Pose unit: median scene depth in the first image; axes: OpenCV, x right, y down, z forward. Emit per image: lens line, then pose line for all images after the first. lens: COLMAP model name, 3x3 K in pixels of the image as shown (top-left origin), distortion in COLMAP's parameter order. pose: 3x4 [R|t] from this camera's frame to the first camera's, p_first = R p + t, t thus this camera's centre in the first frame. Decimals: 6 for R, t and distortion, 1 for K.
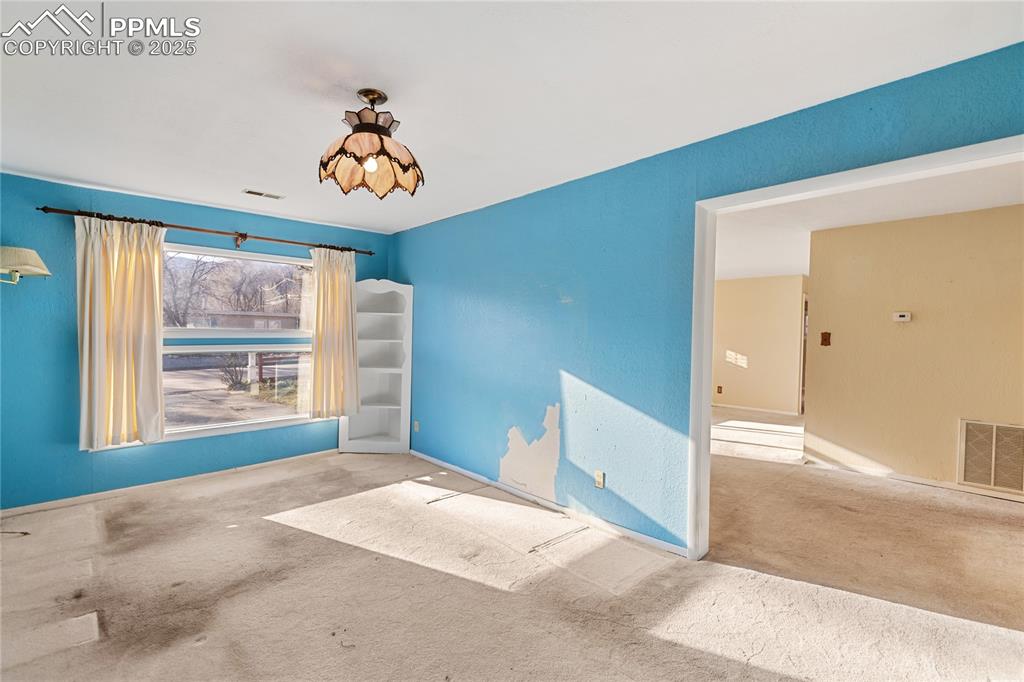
lens RADIAL K [[455.3, 0, 512.0], [0, 455.3, 341.0], [0, 0, 1]] dist [0.001443, 0.000273]
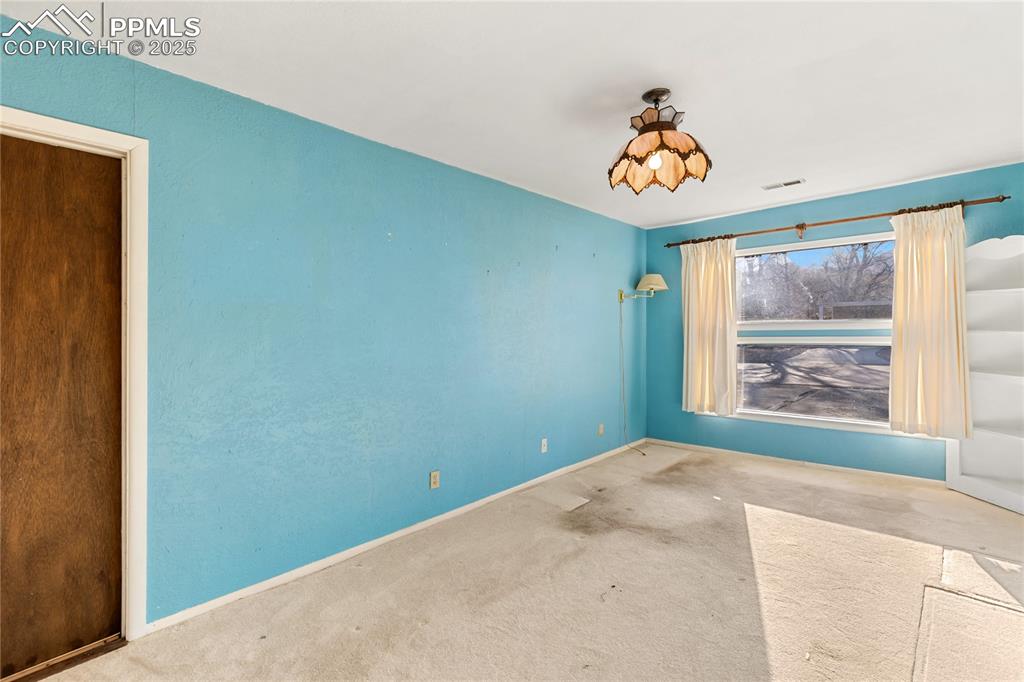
lens RADIAL K [[465.3, 0, 511.8], [0, 465.3, 326.2], [0, 0, 1]] dist [0.001050, -0.000526]
pose [[0.058531, -0.009640, -0.998239, 0.442946], [0.005188, 0.999943, -0.009352, -0.010568], [0.998272, -0.004631, 0.058578, 0.369104]]
